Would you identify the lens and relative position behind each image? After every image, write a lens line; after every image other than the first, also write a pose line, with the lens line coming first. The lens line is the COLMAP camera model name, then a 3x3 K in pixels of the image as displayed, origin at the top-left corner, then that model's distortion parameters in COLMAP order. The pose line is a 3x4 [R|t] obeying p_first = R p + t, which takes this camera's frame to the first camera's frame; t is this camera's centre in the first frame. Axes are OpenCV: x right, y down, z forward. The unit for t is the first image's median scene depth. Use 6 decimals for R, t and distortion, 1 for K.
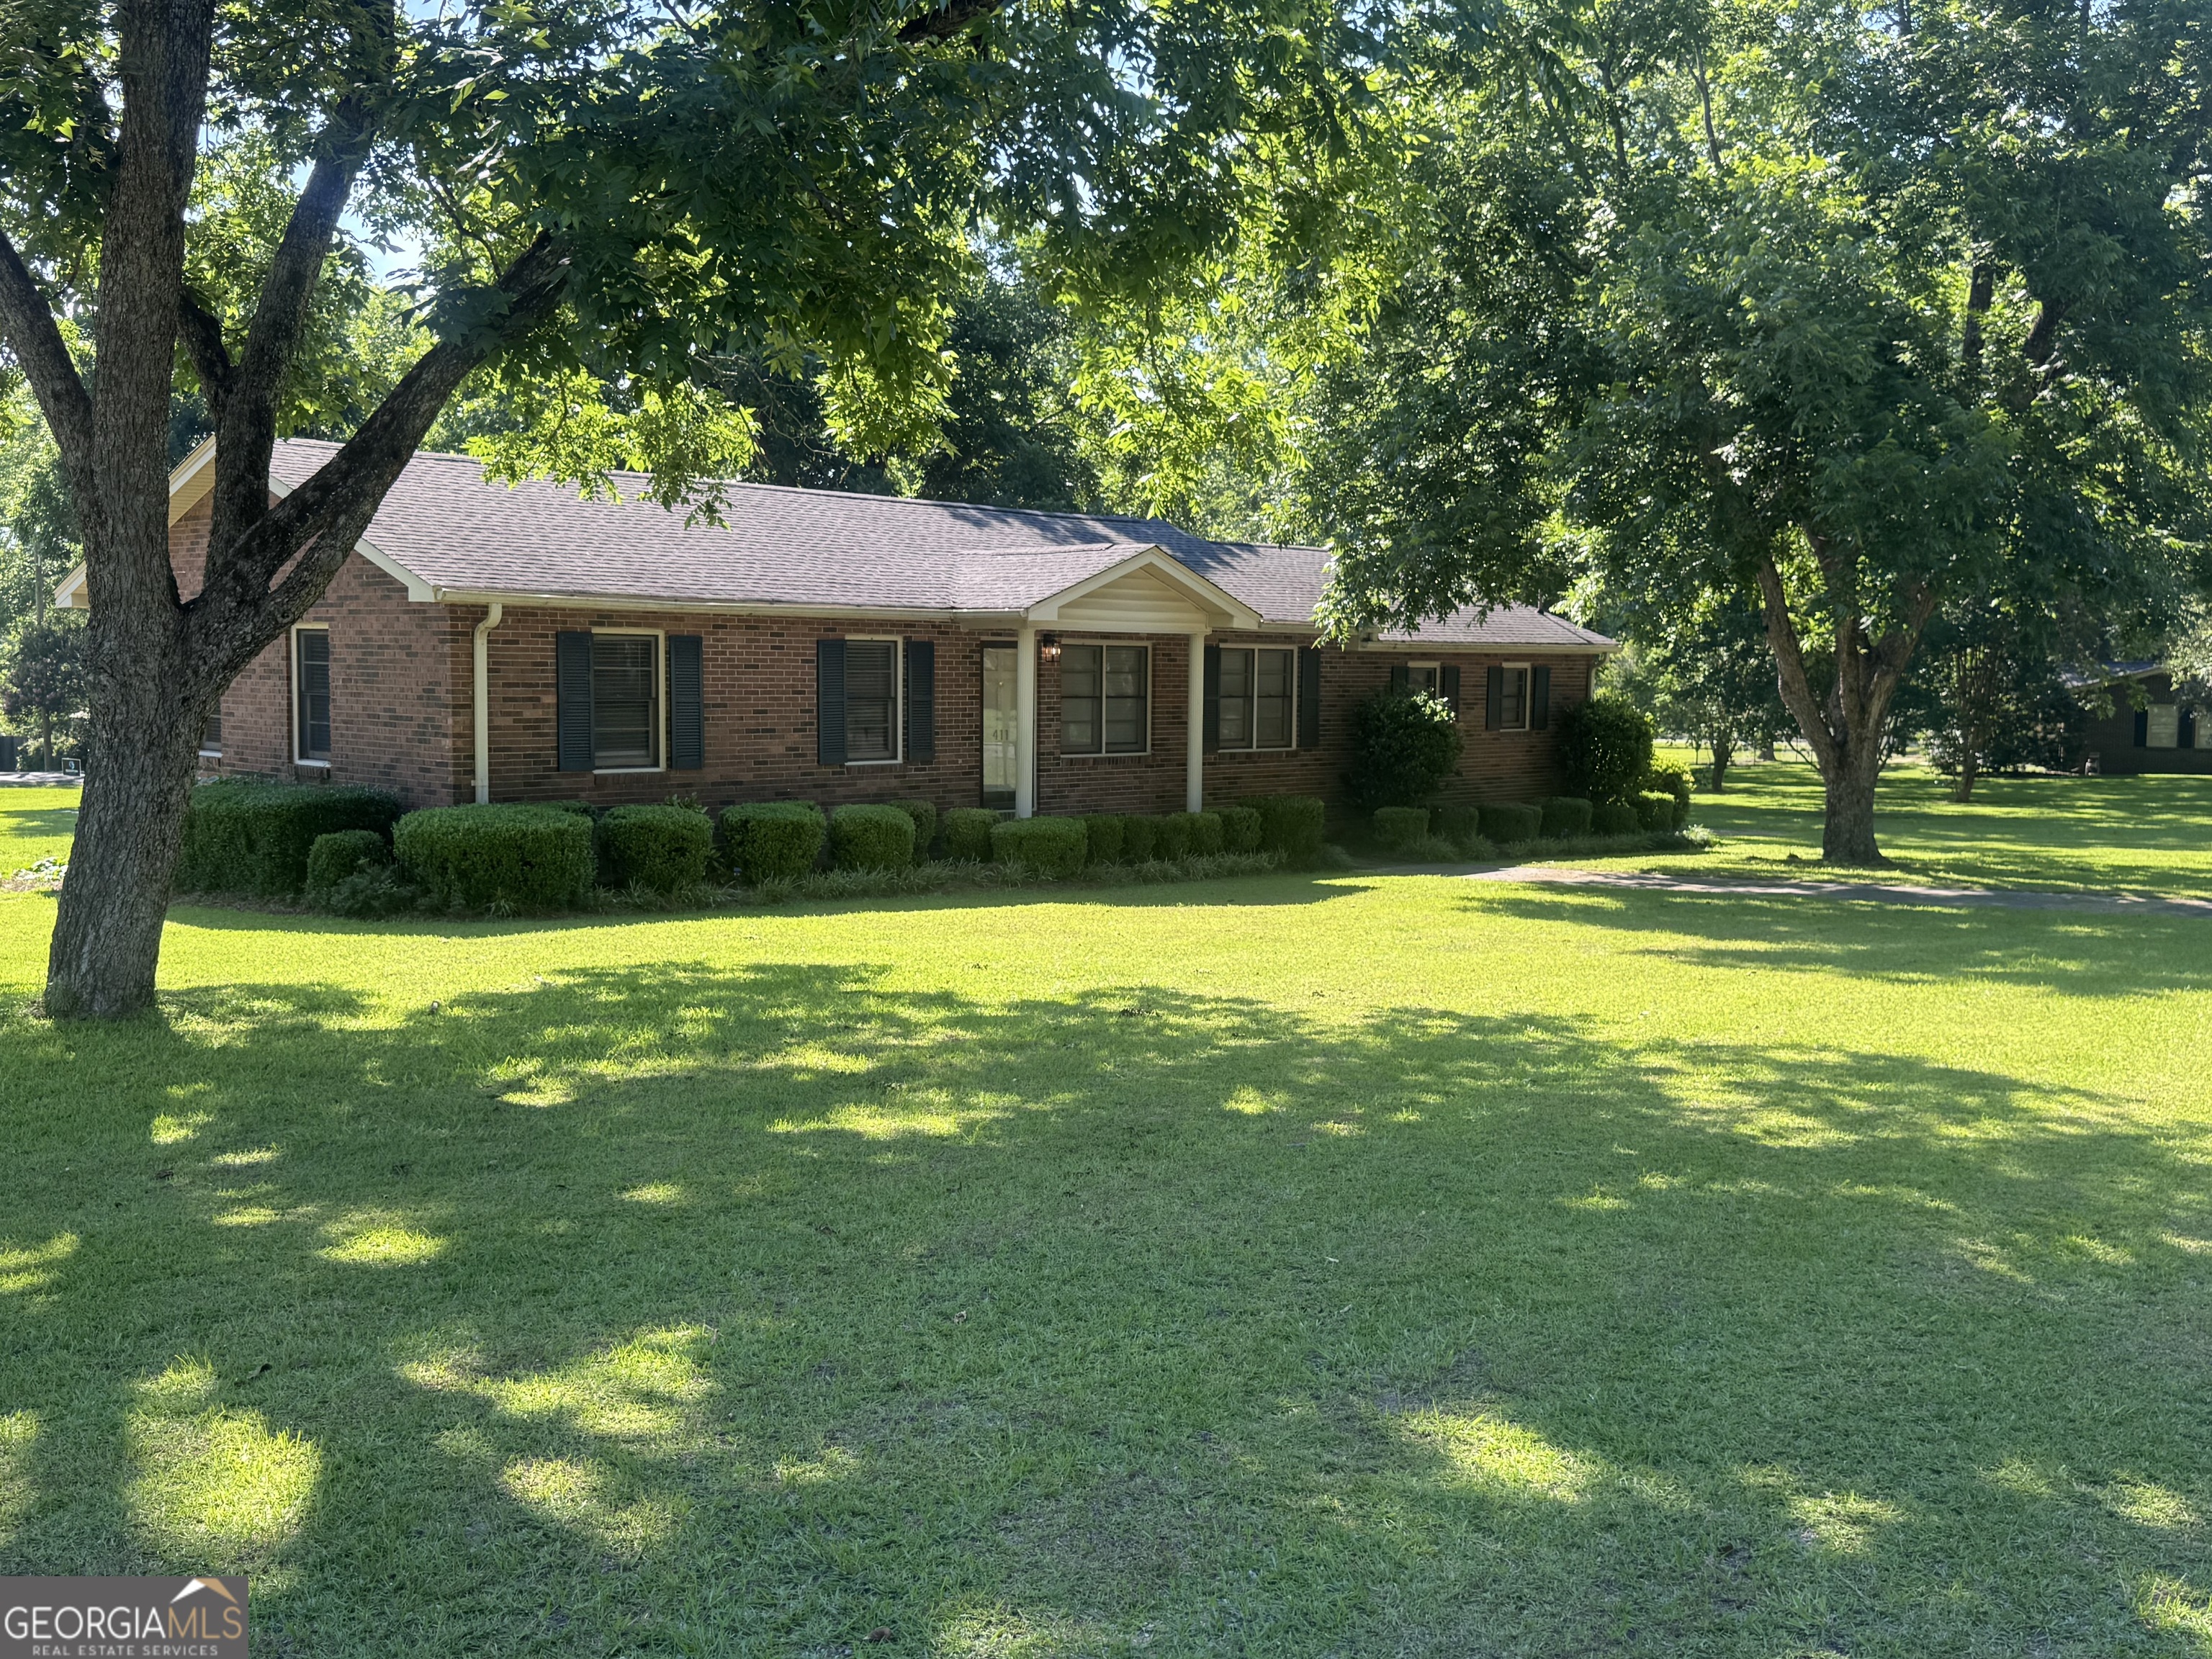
lens RADIAL K [[2125.0, 0, 1106.0], [0, 2125.0, 829.5], [0, 0, 1]] dist [0.165391, -0.347002]
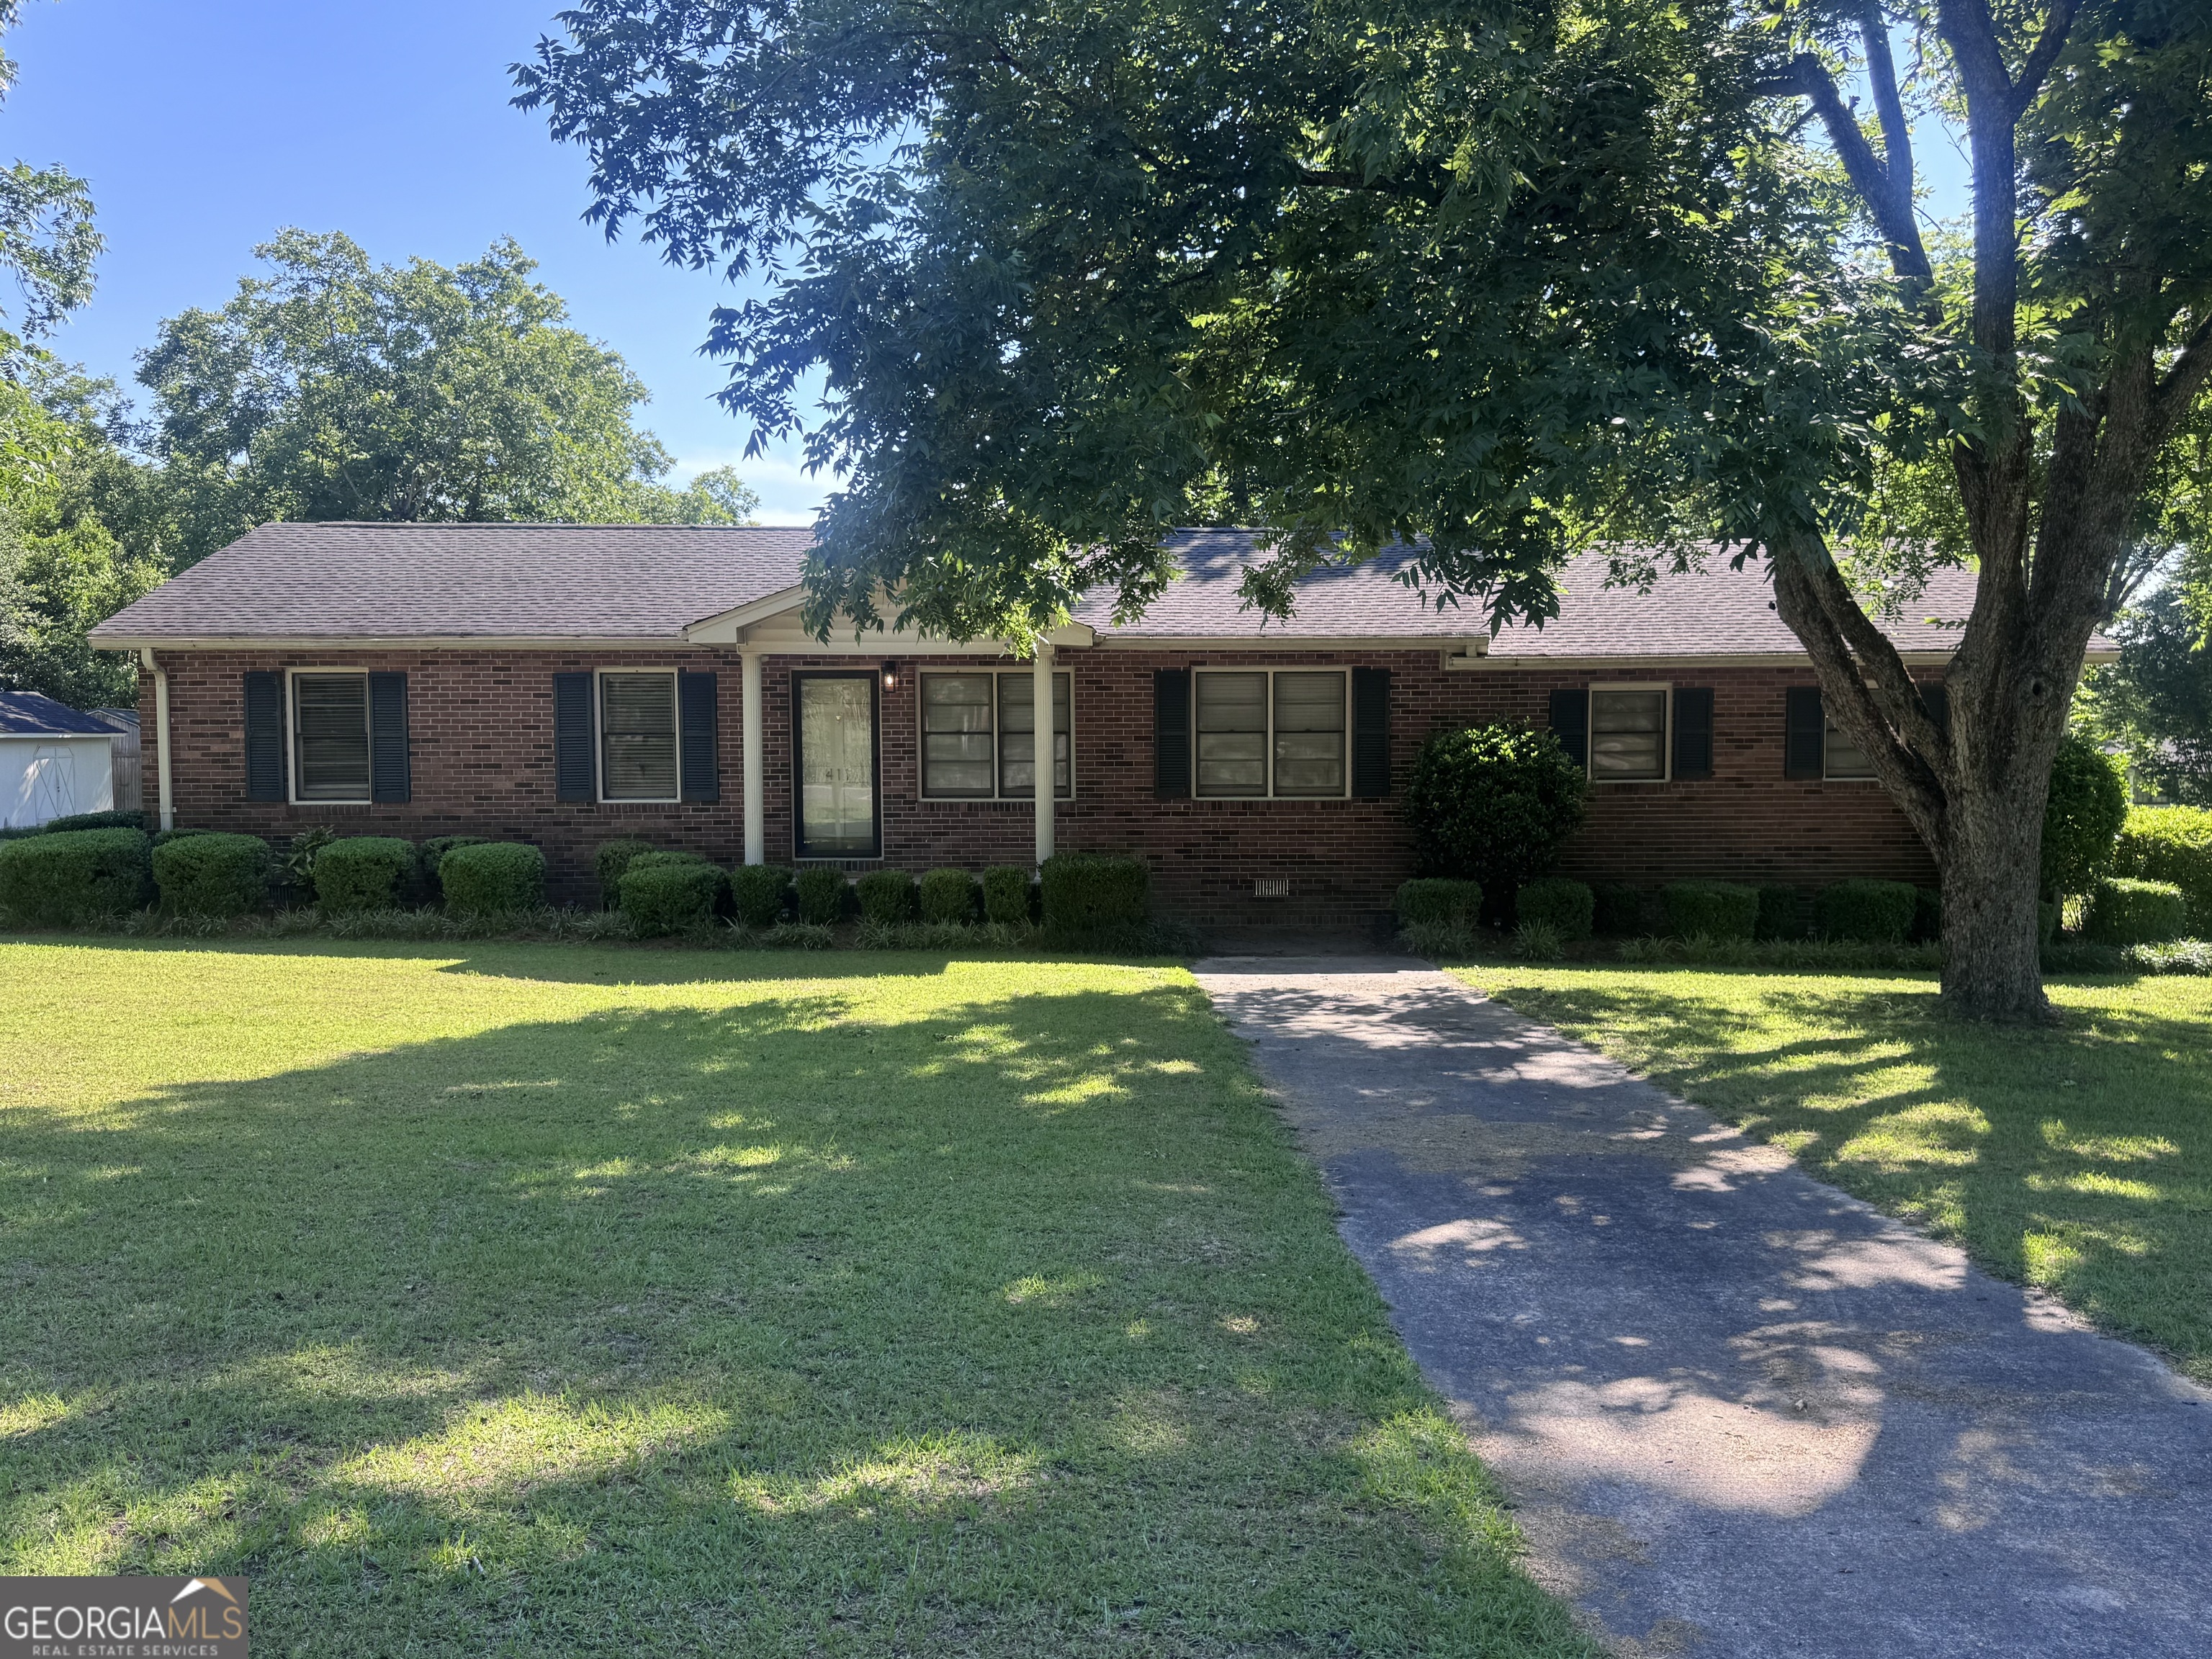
lens RADIAL K [[1764.7, 0, 1106.0], [0, 1764.7, 829.5], [0, 0, 1]] dist [0.138252, -0.260463]
pose [[0.712441, 0.037067, -0.700752, 0.628670], [-0.044419, 0.998983, 0.007683, -0.036952], [0.700325, 0.025653, 0.713363, 0.621318]]
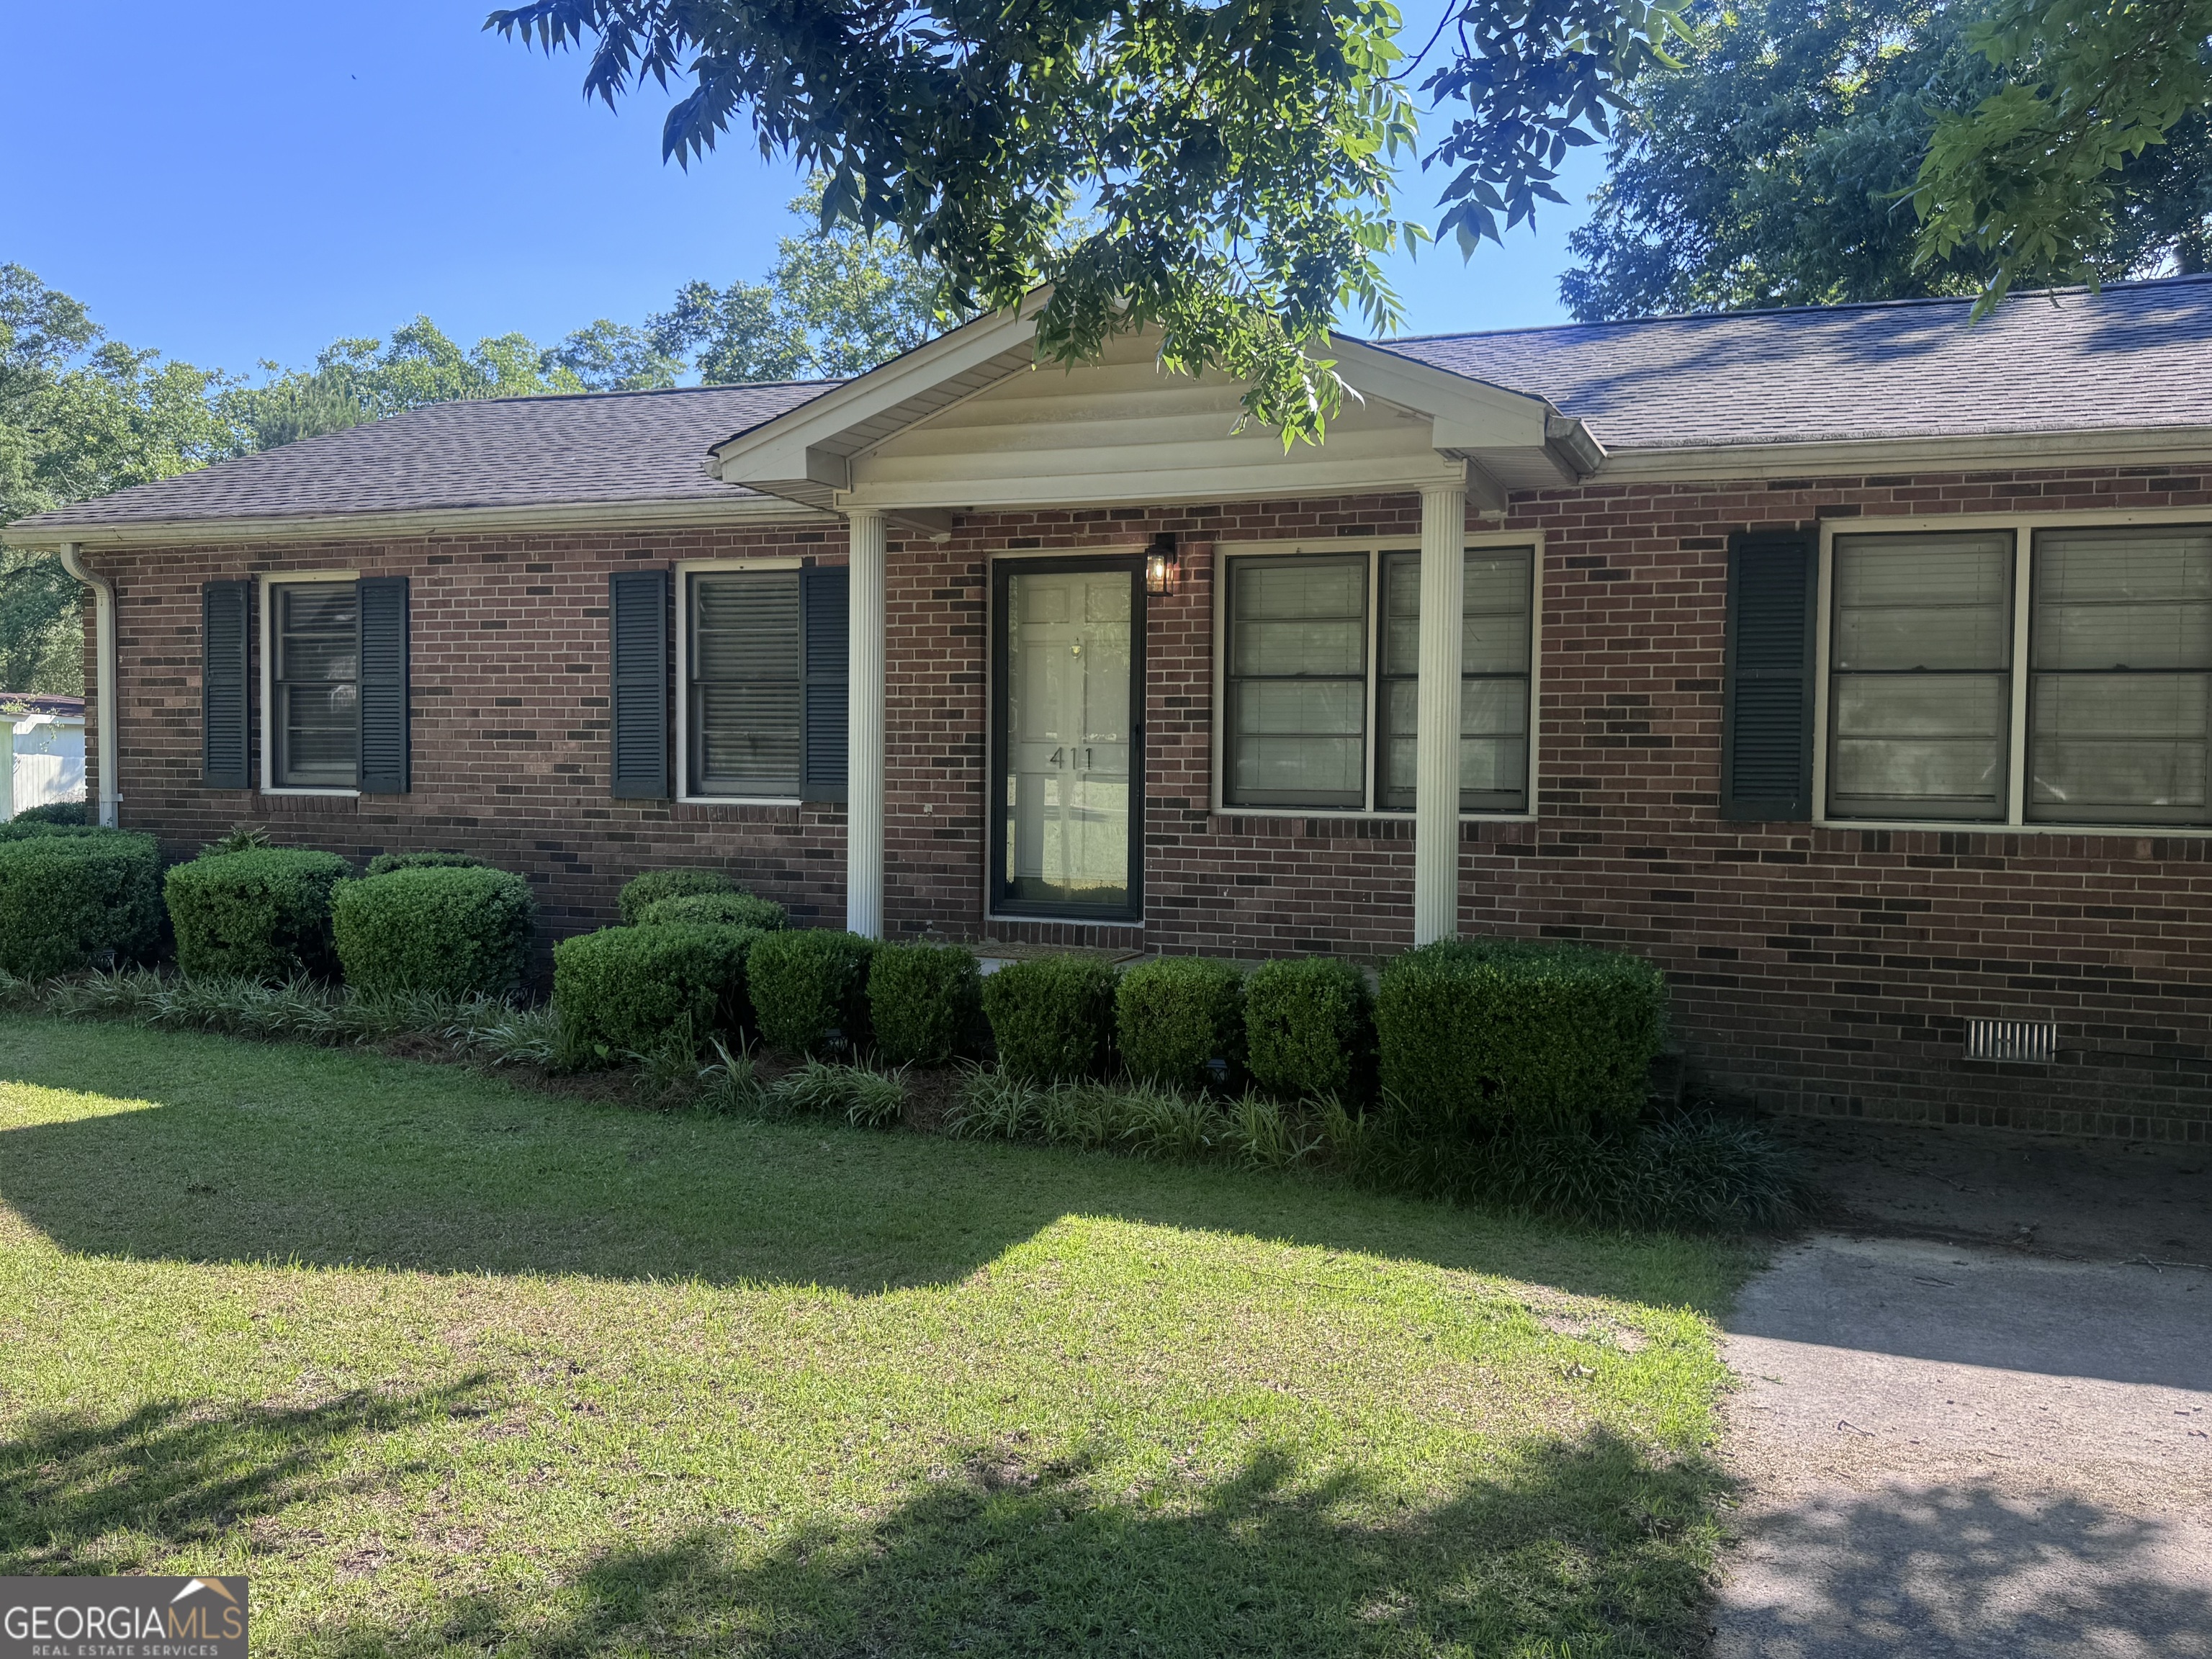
lens RADIAL K [[1764.7, 0, 1106.0], [0, 1764.7, 829.5], [0, 0, 1]] dist [0.138252, -0.260463]
pose [[0.409604, 0.040350, -0.911370, 0.349090], [-0.074562, 0.997160, 0.010637, -0.038738], [0.909211, 0.063597, 0.411450, 0.960495]]
